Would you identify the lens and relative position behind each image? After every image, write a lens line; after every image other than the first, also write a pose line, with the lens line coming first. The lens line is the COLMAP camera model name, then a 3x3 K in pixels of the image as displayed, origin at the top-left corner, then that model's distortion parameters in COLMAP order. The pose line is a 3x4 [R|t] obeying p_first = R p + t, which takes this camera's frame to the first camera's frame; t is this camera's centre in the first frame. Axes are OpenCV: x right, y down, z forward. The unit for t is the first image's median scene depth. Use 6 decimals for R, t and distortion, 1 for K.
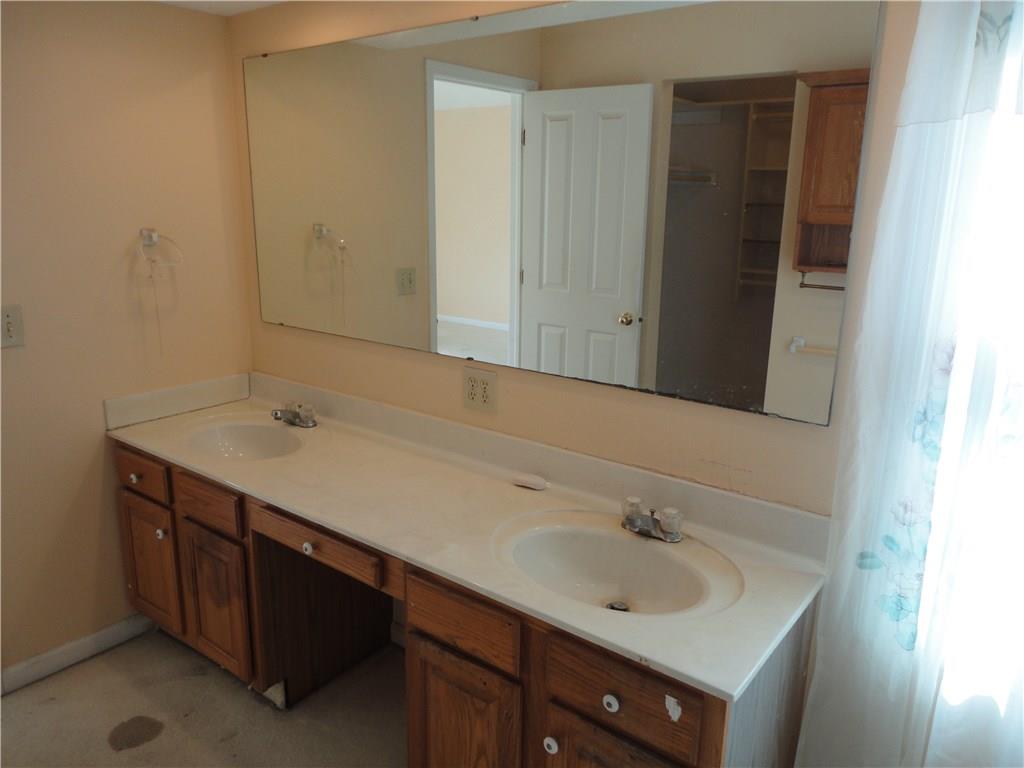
lens RADIAL K [[753.9, 0, 519.0], [0, 753.9, 379.7], [0, 0, 1]] dist [0.003411, 0.000756]
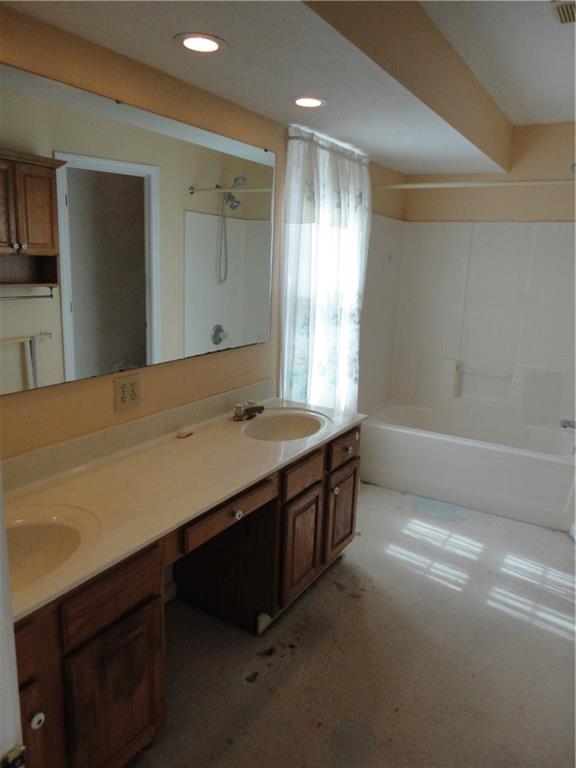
lens RADIAL K [[565.4, 0, 288.0], [0, 565.4, 384.0], [0, 0, 1]] dist [0.003411, 0.000756]
pose [[-0.113945, -0.240212, 0.964010, -1.144517], [0.206872, 0.943323, 0.259509, -0.219382], [-0.971710, 0.228997, -0.057794, 0.895704]]
